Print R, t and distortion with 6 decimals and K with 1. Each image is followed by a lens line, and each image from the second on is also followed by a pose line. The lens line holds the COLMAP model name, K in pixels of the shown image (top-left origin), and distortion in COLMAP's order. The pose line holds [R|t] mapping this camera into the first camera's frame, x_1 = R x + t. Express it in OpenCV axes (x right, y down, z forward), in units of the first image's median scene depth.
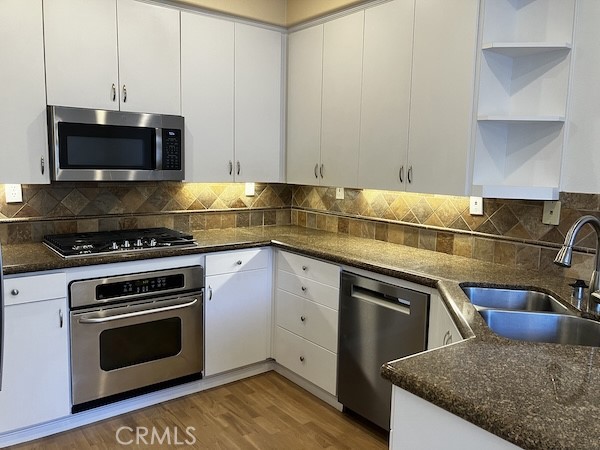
lens RADIAL K [[487.7, 0, 303.6], [0, 487.7, 225.5], [0, 0, 1]] dist [0.015877, -0.003327]
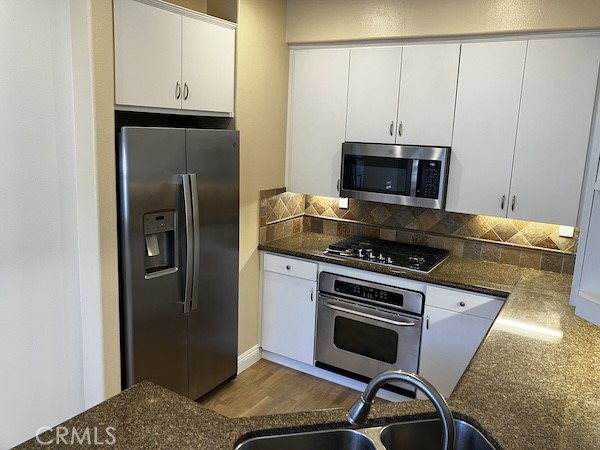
lens RADIAL K [[487.7, 0, 303.3], [0, 487.7, 224.0], [0, 0, 1]] dist [0.015877, -0.003327]
pose [[0.348381, 0.170792, -0.921662, 0.597265], [-0.151305, 0.980612, 0.124524, -0.144115], [0.925061, 0.096070, 0.367468, 0.358578]]
